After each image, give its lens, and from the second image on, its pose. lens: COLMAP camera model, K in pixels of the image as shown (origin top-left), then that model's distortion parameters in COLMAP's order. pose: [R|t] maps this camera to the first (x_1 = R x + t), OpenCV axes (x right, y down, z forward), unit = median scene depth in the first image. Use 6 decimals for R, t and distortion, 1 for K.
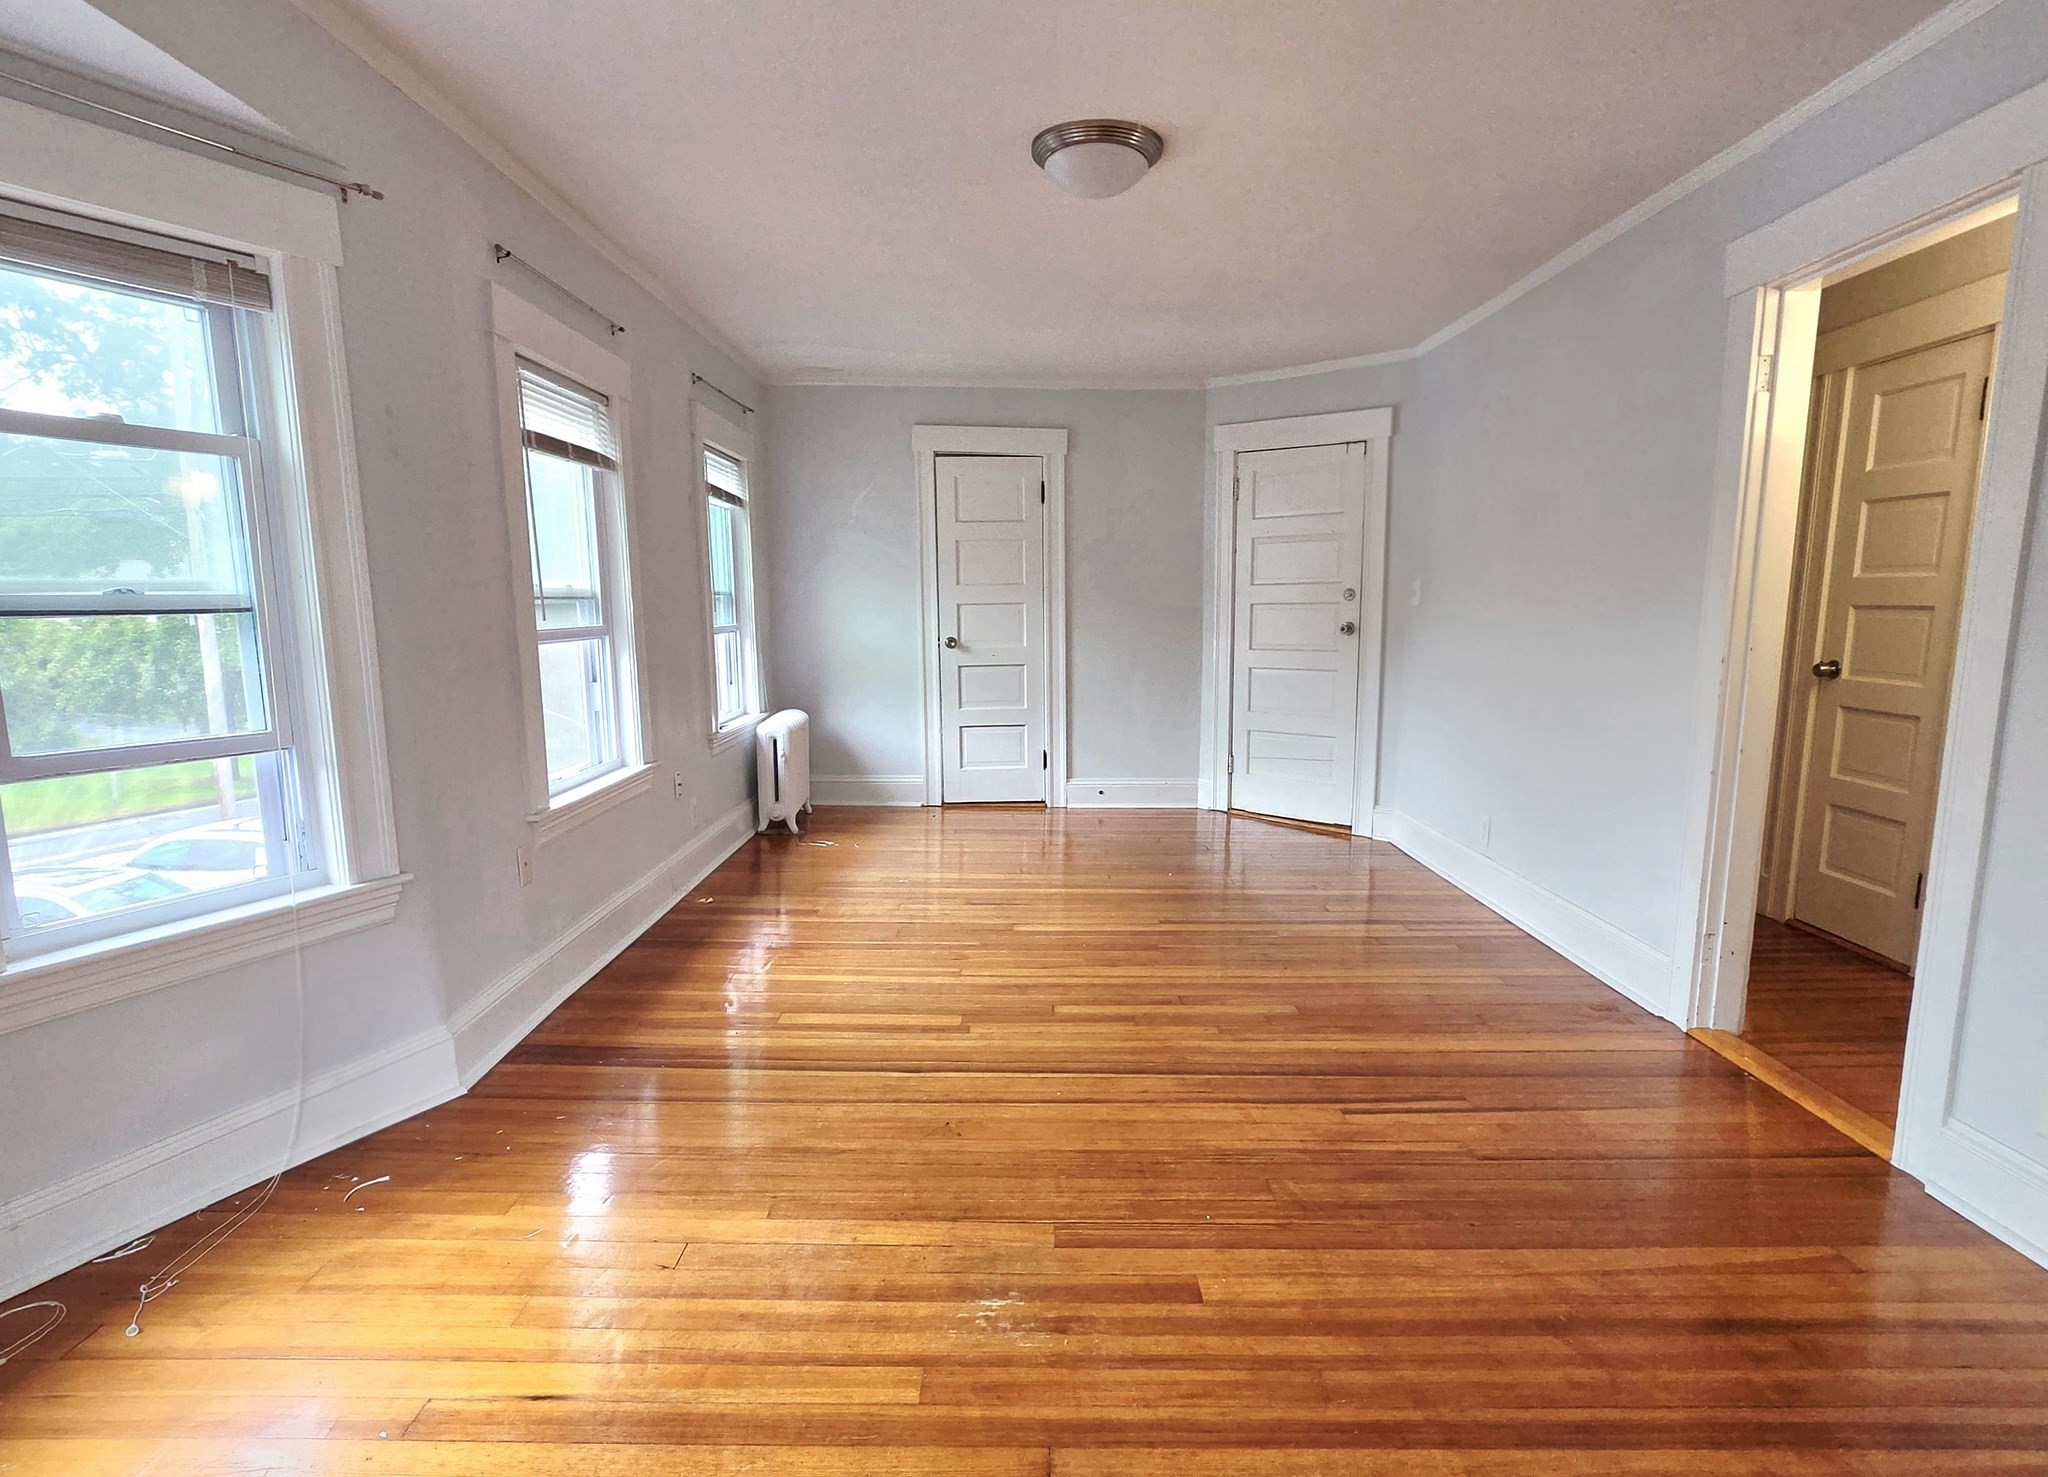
lens RADIAL K [[1071.6, 0, 1013.5], [0, 1071.6, 773.2], [0, 0, 1]] dist [-0.001964, -0.000332]
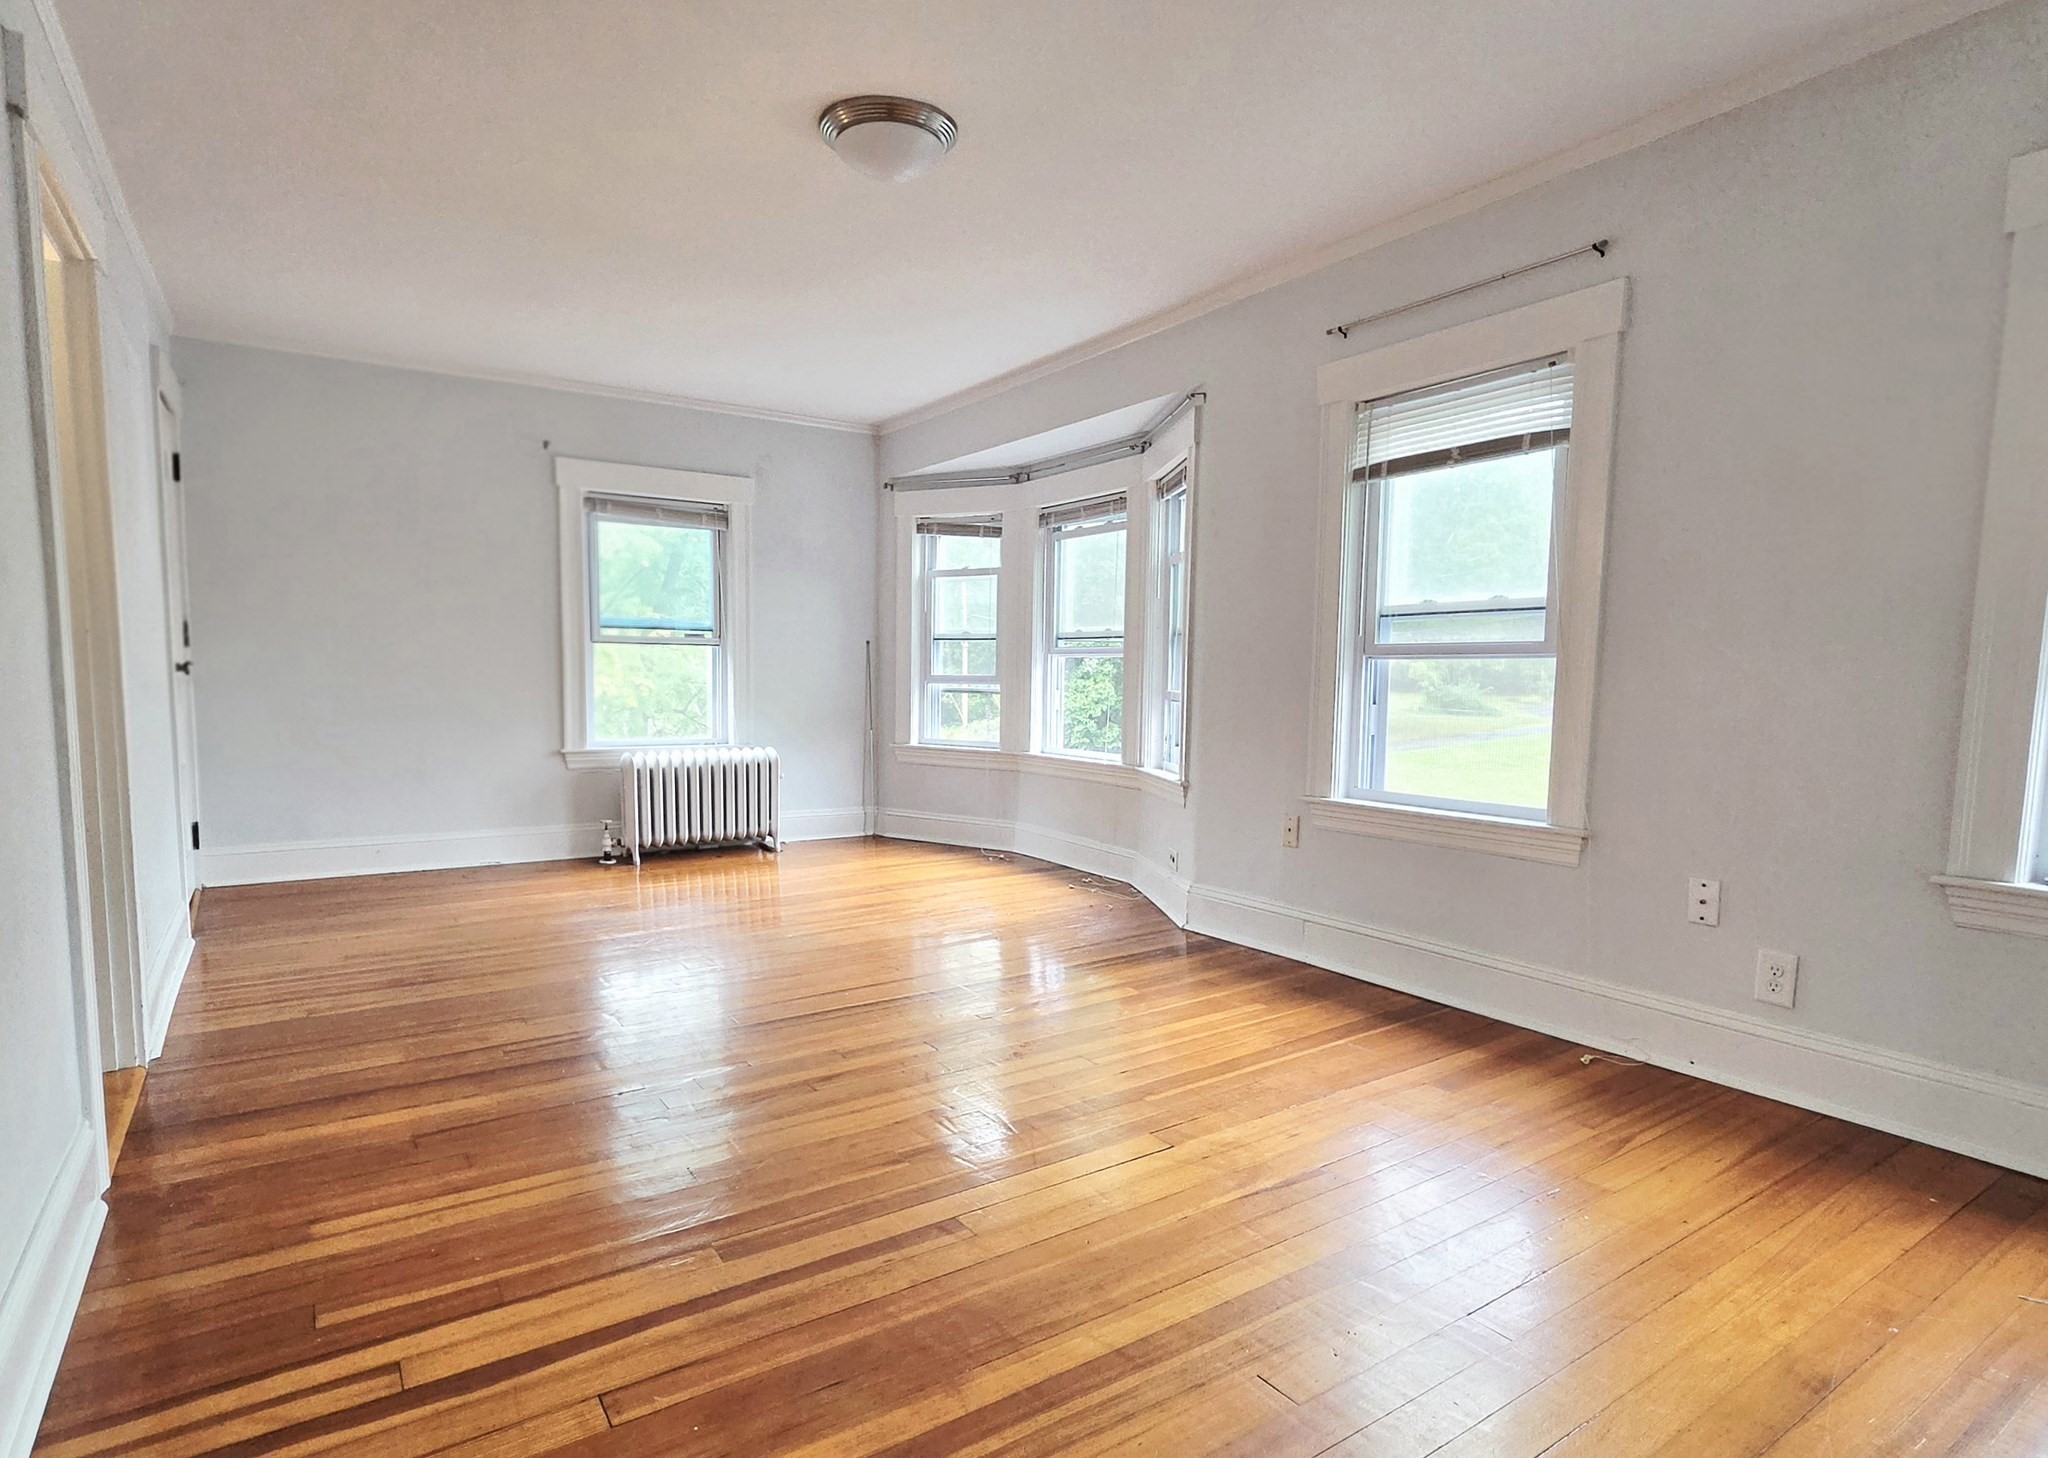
lens RADIAL K [[1102.1, 0, 1021.3], [0, 1102.1, 784.9], [0, 0, 1]] dist [0.001267, 0.000515]
pose [[-0.827877, 0.056182, -0.558089, 0.387606], [-0.093708, 0.967135, 0.236367, -0.180936], [0.553026, 0.247980, -0.795404, 1.374684]]
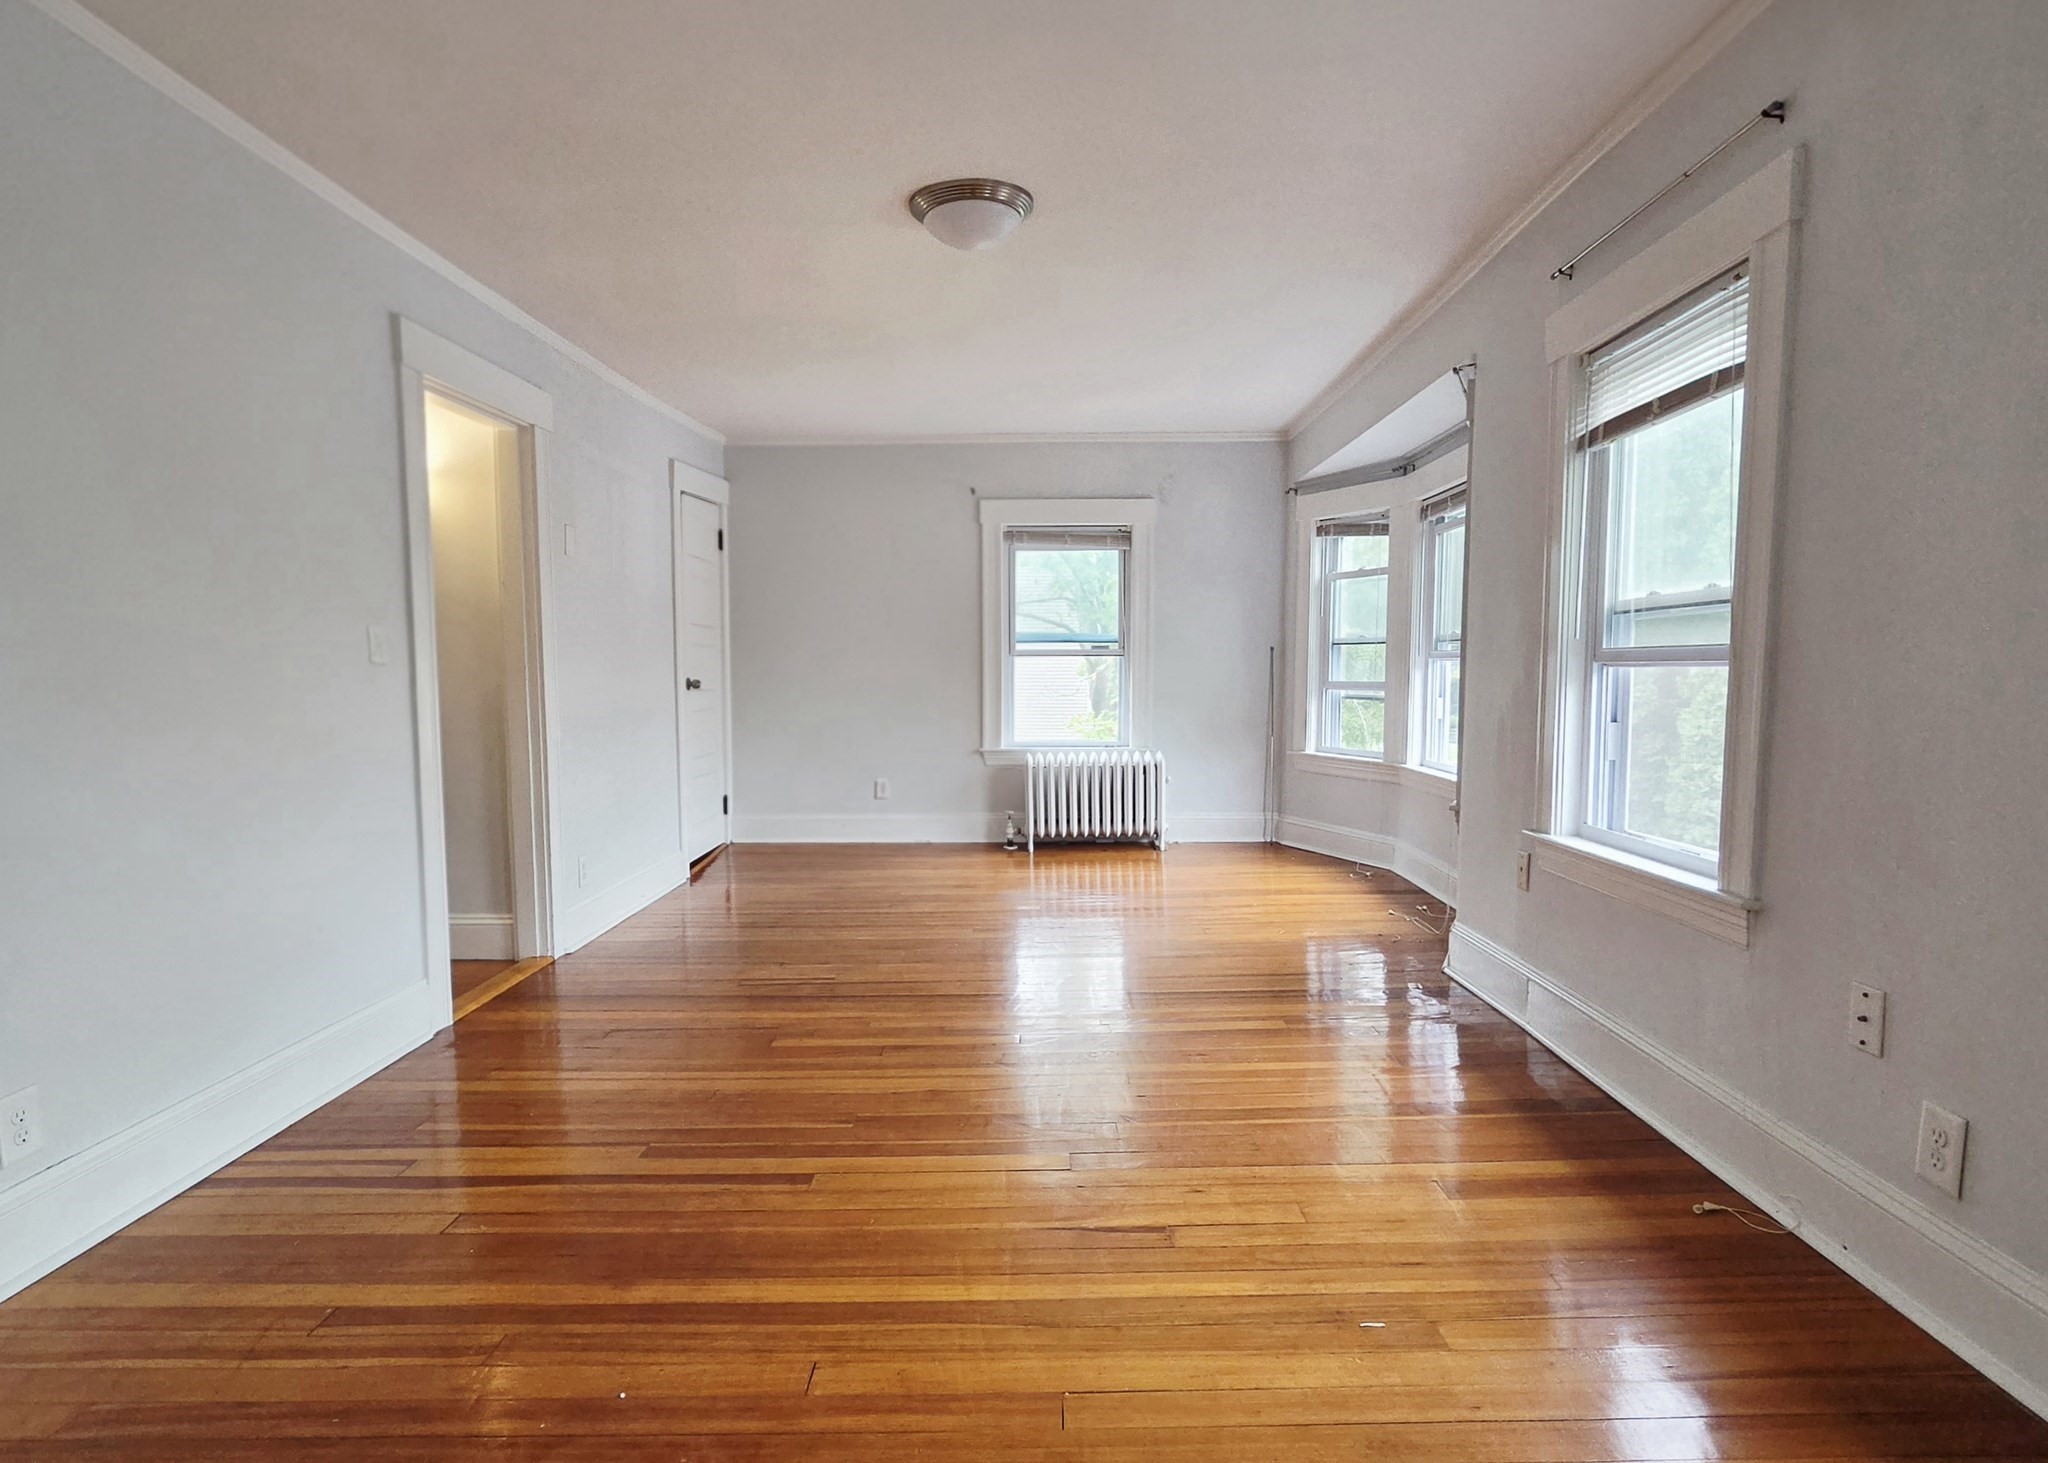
lens RADIAL K [[1102.0, 0, 1031.4], [0, 1102.0, 764.5], [0, 0, 1]] dist [0.000129, 0.001789]
pose [[-0.999909, 0.012898, 0.003845, 0.015311], [0.013447, 0.969245, 0.245728, -0.216102], [-0.000557, 0.245758, -0.969331, 1.515534]]
